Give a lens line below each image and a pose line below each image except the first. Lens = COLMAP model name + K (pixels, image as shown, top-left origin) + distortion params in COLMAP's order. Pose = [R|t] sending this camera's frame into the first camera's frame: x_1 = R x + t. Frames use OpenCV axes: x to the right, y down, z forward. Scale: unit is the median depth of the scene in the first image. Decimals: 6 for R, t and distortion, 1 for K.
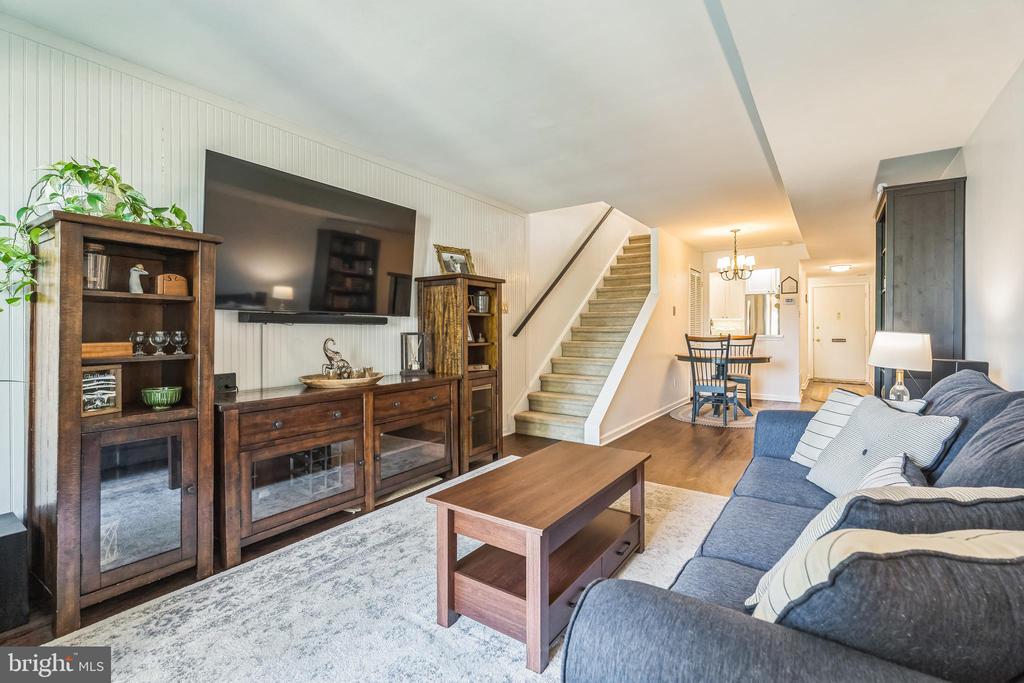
lens RADIAL K [[461.7, 0, 510.9], [0, 461.7, 329.0], [0, 0, 1]] dist [-0.001160, 0.000084]
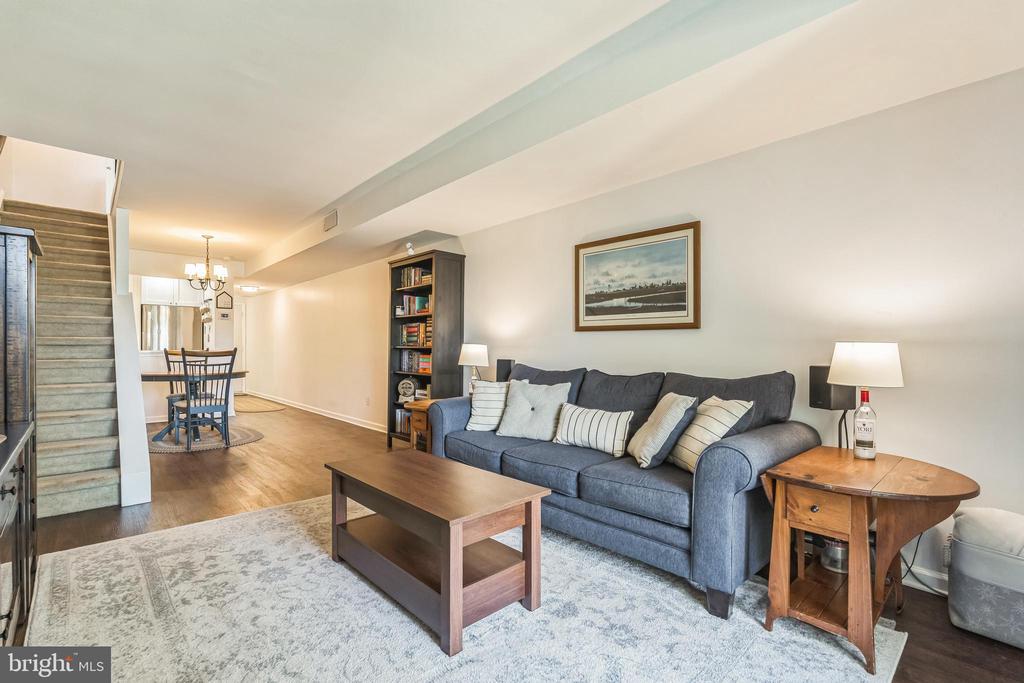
lens RADIAL K [[464.7, 0, 517.0], [0, 464.7, 349.4], [0, 0, 1]] dist [-0.001377, -0.000038]
pose [[0.199304, -0.002753, 0.979934, -0.467436], [-0.003233, 0.999989, 0.003467, 0.011679], [-0.979932, -0.003860, 0.199293, 0.312843]]
